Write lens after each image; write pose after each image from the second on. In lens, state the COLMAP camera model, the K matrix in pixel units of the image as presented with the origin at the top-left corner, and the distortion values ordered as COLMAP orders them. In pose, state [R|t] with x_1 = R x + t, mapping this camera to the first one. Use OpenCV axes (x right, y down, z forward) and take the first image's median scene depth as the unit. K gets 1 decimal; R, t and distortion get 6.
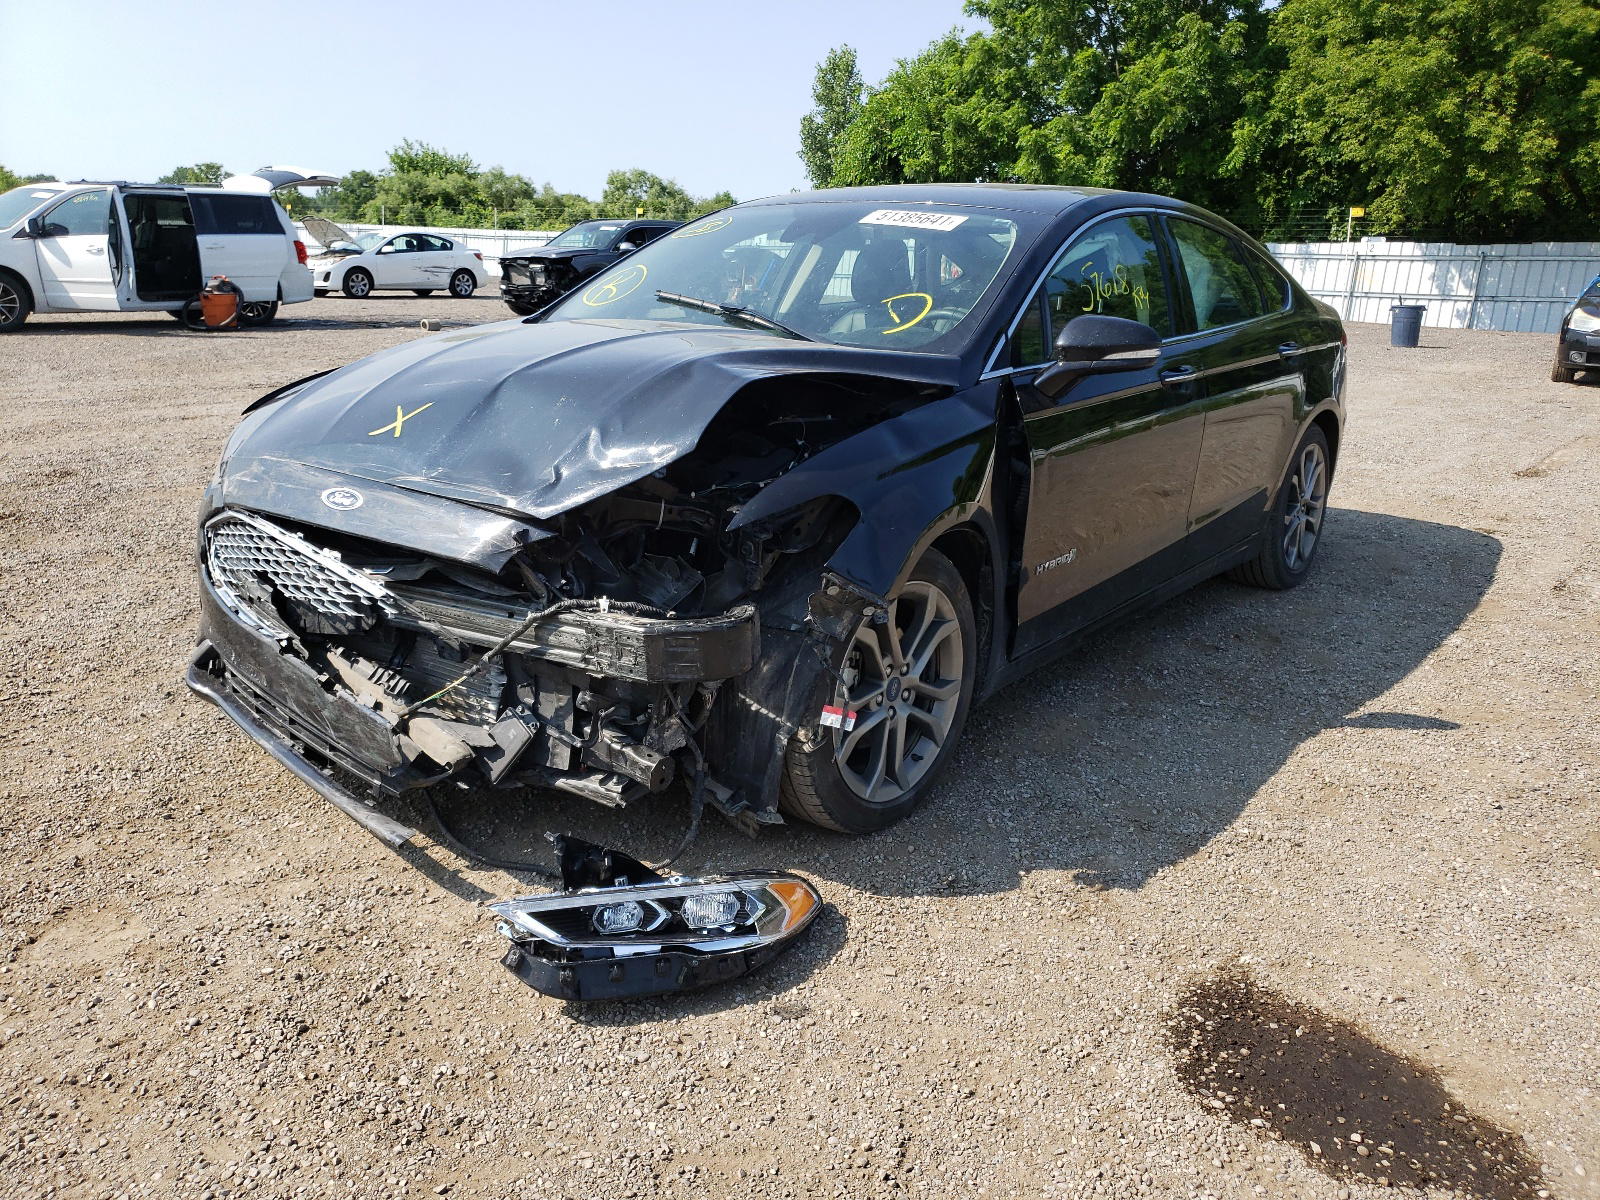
lens RADIAL K [[1254.8, 0, 798.8], [0, 1254.8, 535.4], [0, 0, 1]] dist [0.051250, -0.056946]
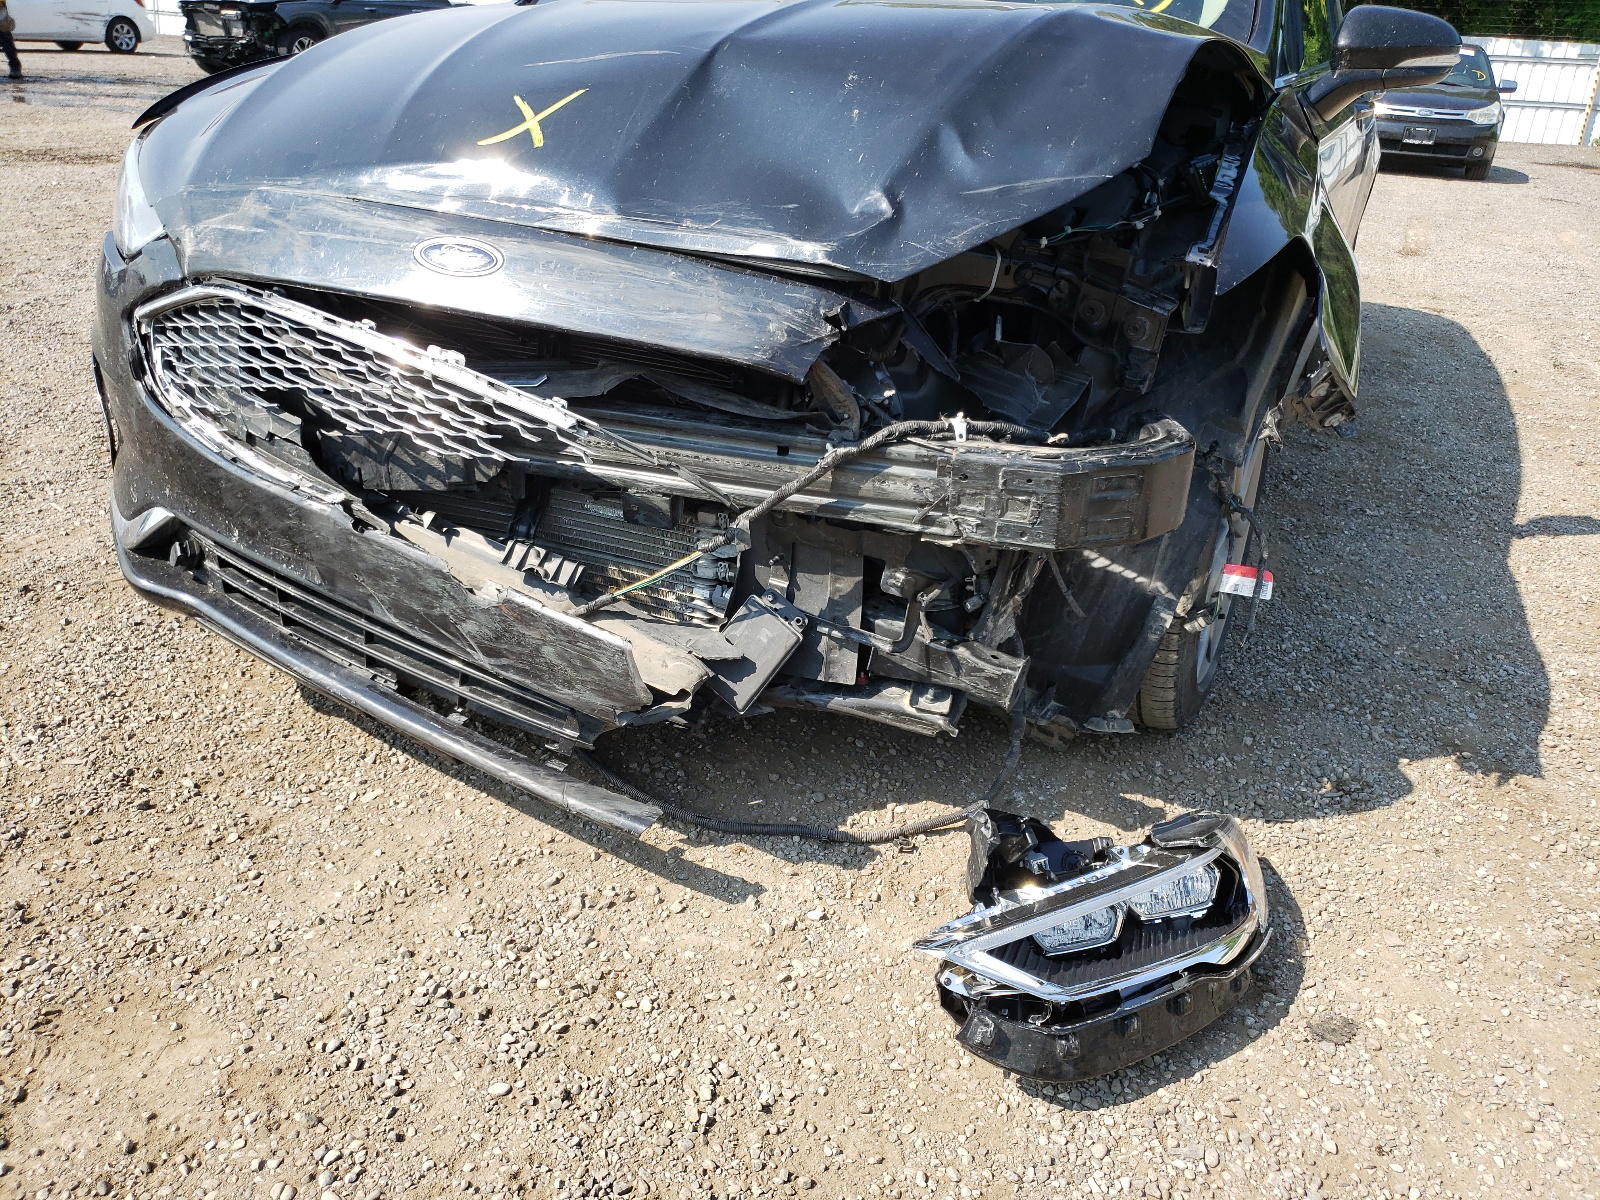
lens RADIAL K [[1254.8, 0, 798.8], [0, 1254.8, 535.4], [0, 0, 1]] dist [0.051250, -0.056946]
pose [[0.970599, -0.056243, 0.234039, -0.356187], [0.019848, 0.987708, 0.155047, 0.009759], [-0.239882, -0.145844, 0.959784, 0.398103]]
